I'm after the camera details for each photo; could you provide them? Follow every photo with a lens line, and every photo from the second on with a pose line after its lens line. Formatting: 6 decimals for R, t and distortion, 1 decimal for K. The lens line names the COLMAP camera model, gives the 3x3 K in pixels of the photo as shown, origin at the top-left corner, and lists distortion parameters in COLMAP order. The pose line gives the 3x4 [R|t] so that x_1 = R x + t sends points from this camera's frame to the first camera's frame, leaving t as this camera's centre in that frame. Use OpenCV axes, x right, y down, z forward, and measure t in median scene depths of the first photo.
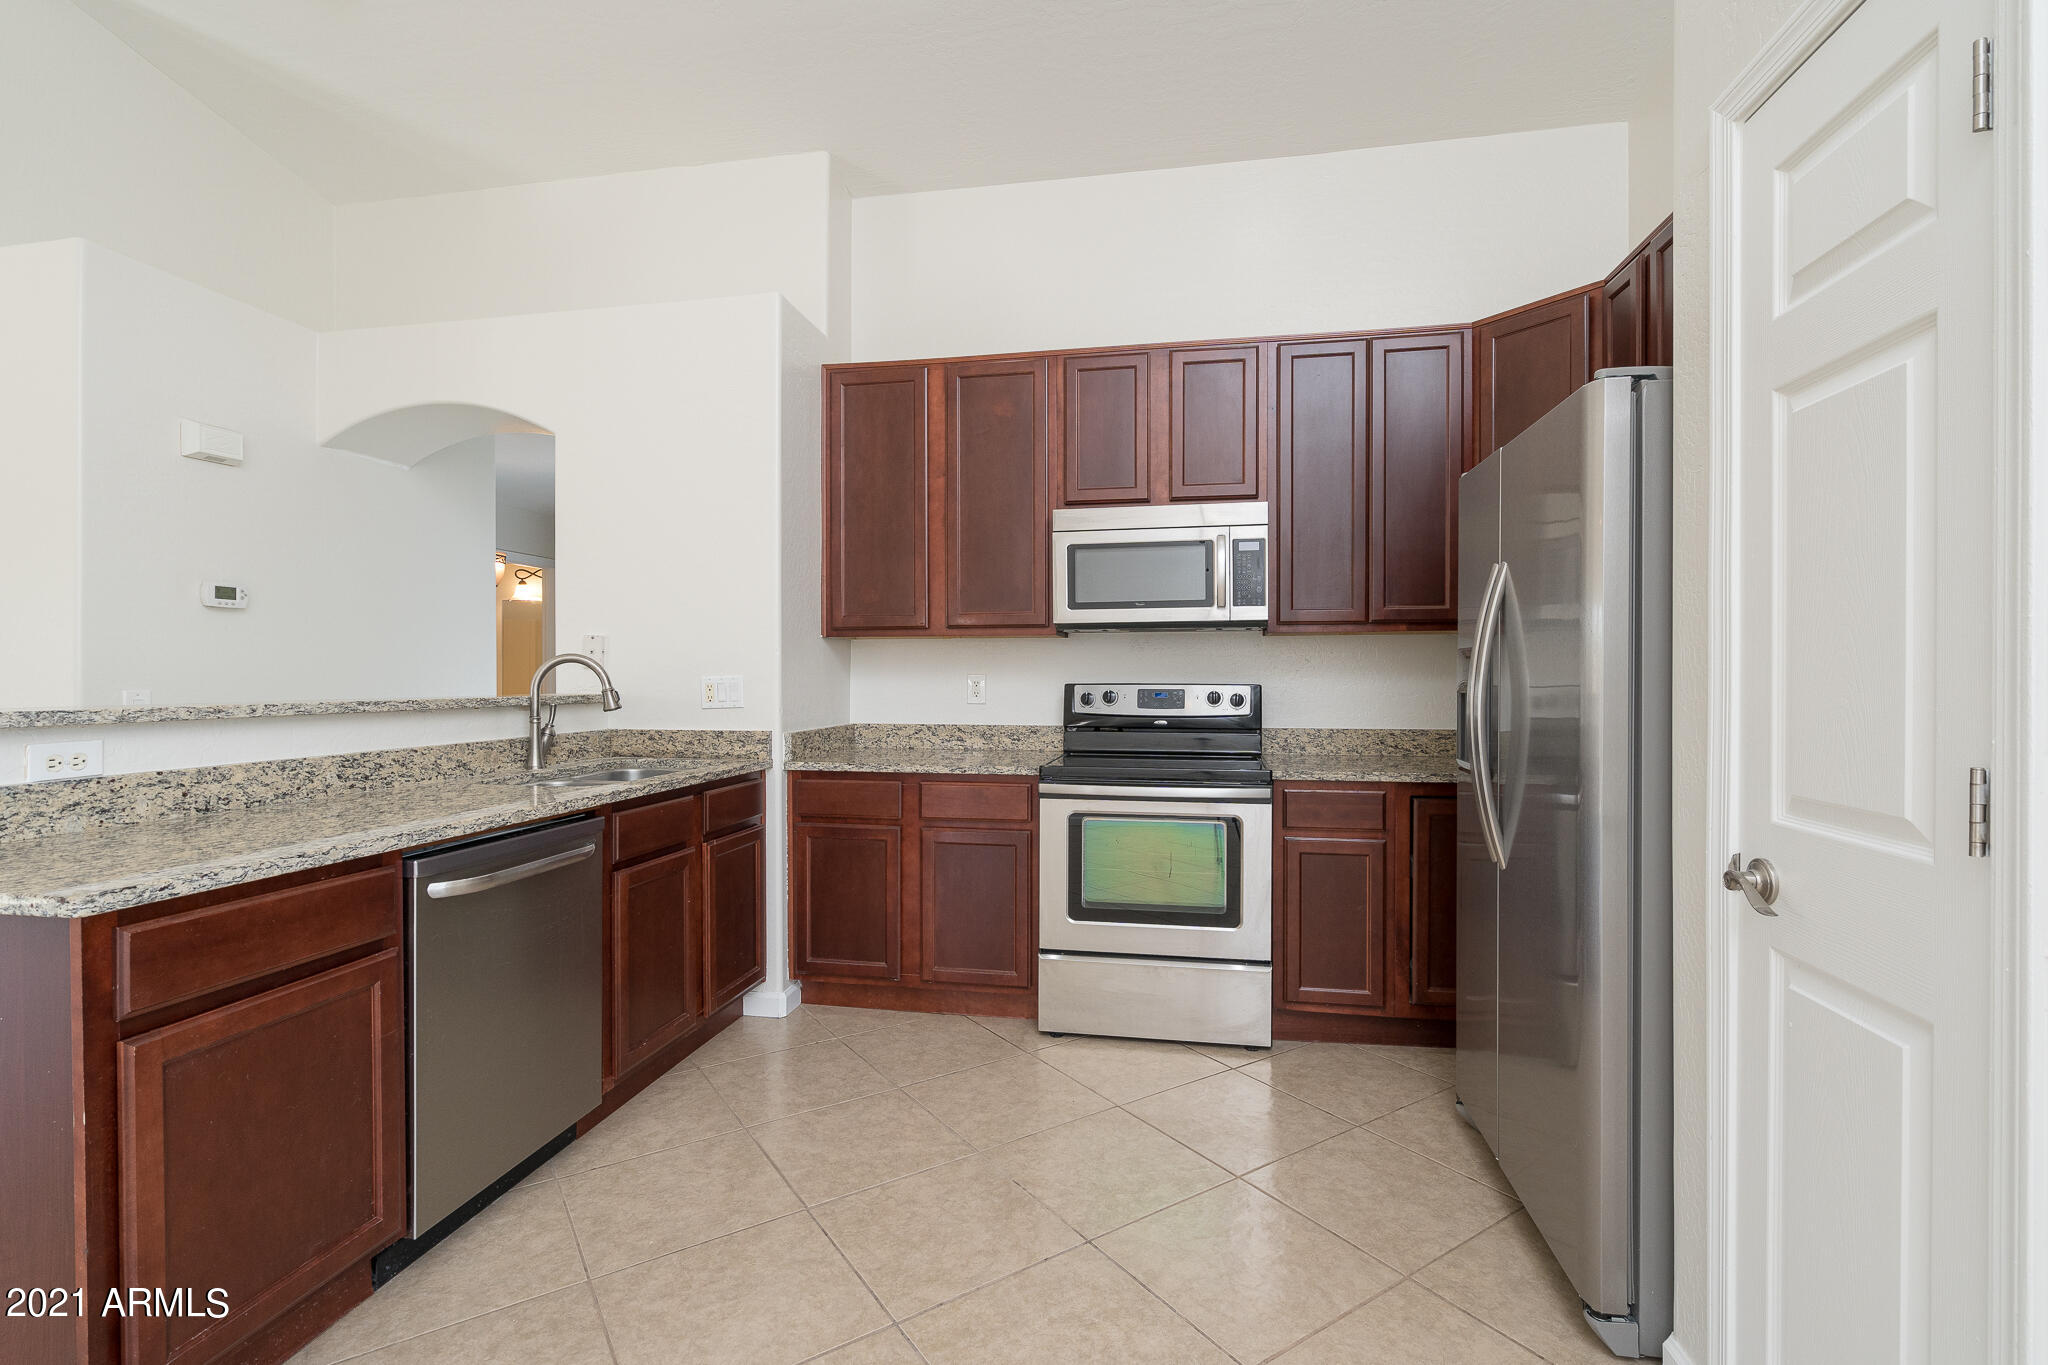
lens RADIAL K [[929.4, 0, 1021.2], [0, 929.4, 684.3], [0, 0, 1]] dist [-0.005664, 0.001077]
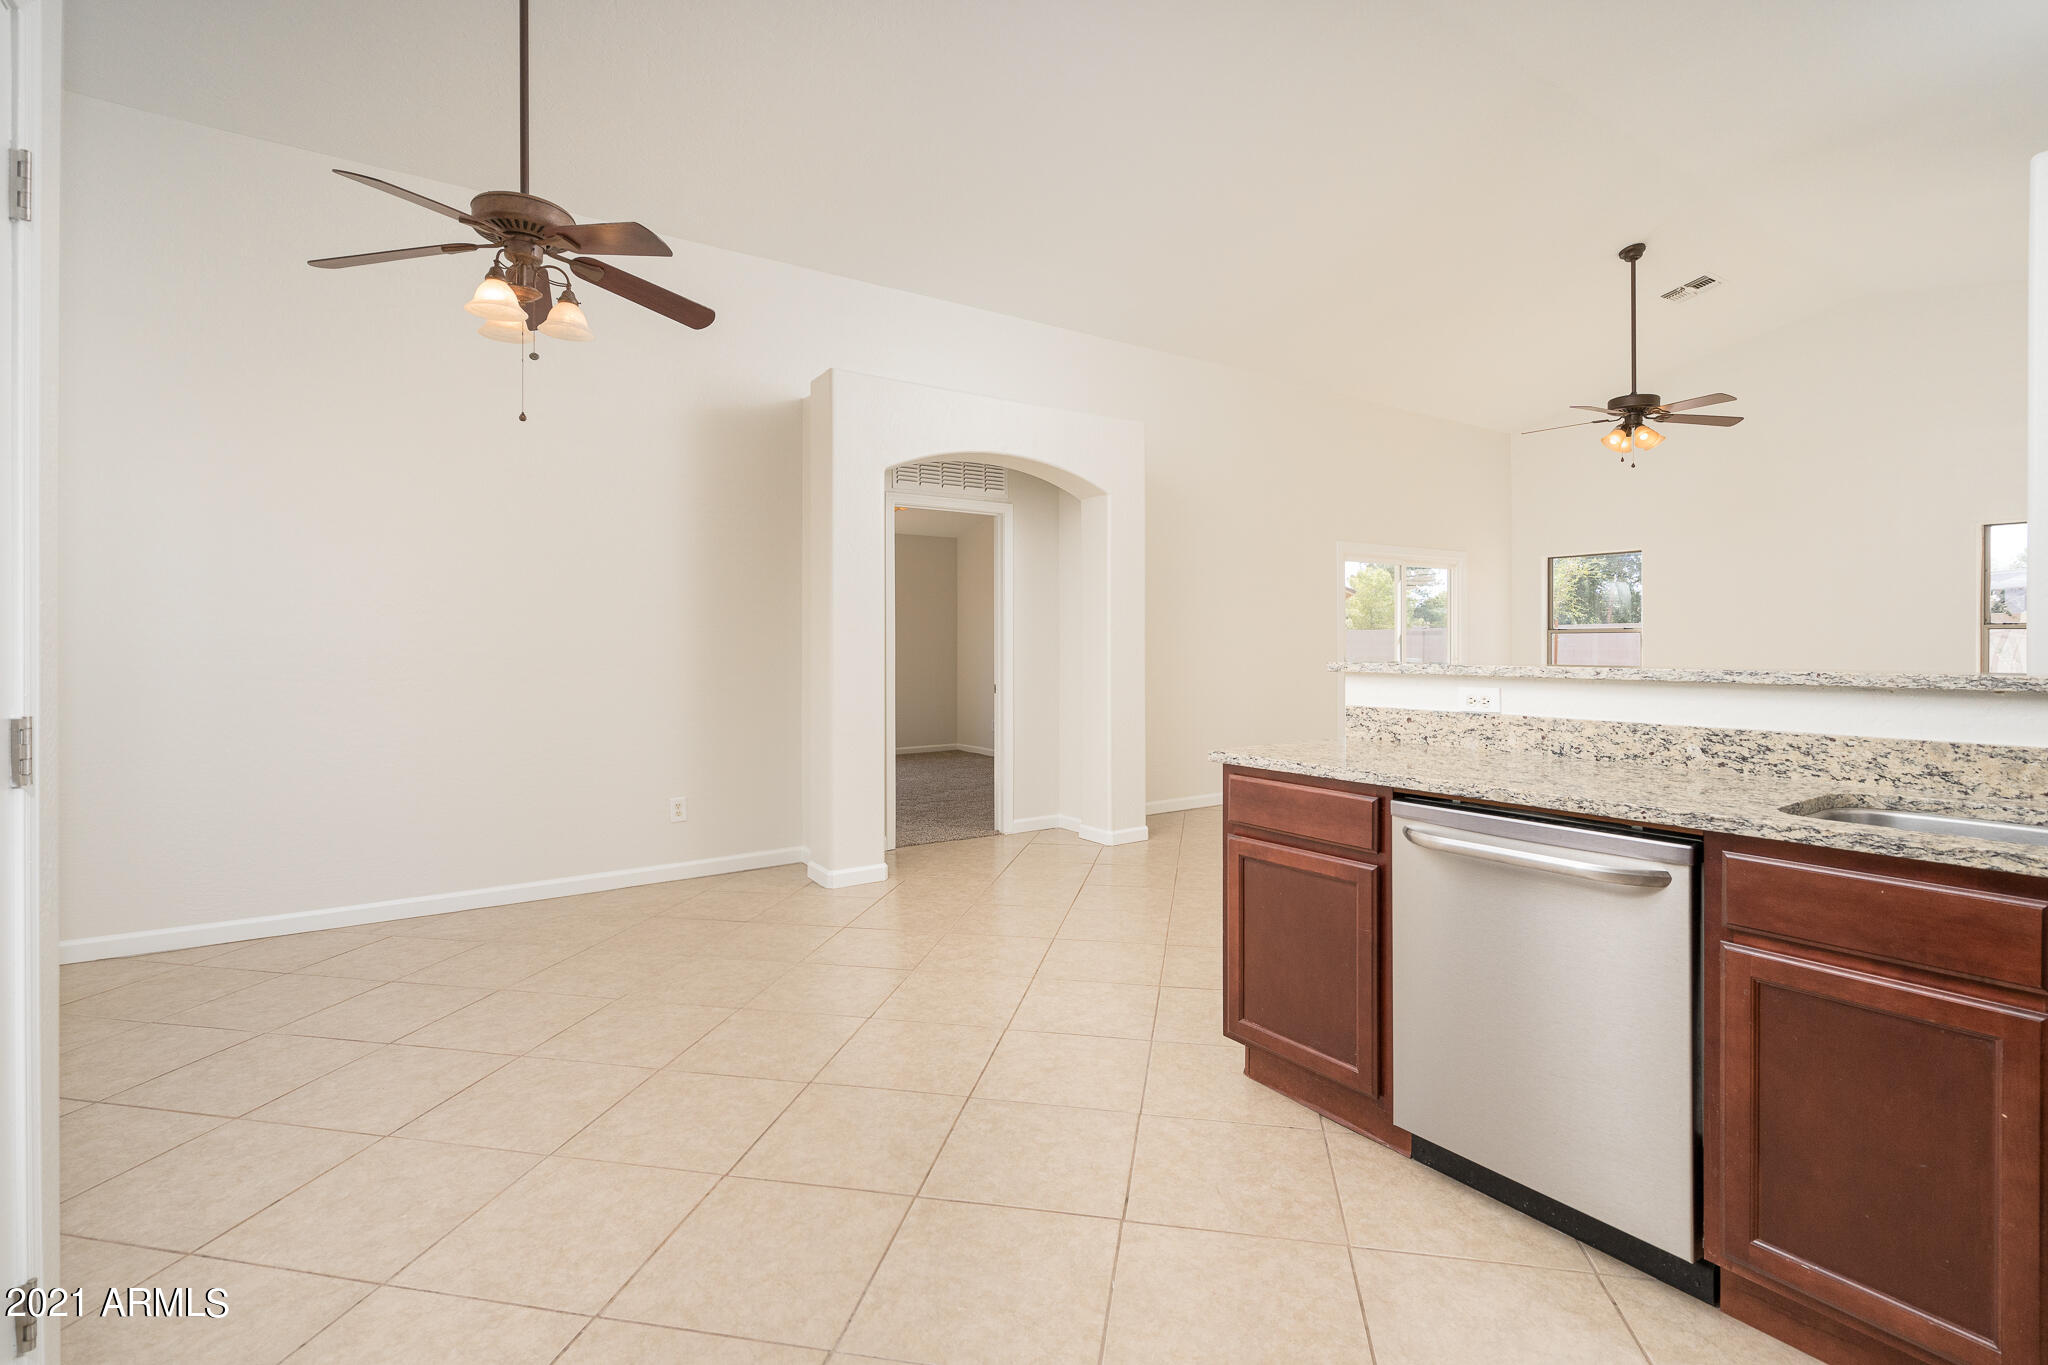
lens RADIAL K [[929.4, 0, 1040.3], [0, 929.4, 642.1], [0, 0, 1]] dist [-0.005664, 0.001077]
pose [[-0.693534, 0.002413, -0.720419, 0.428281], [-0.003367, 0.999973, 0.006591, -0.013964], [0.720416, 0.006997, -0.693507, 1.278704]]
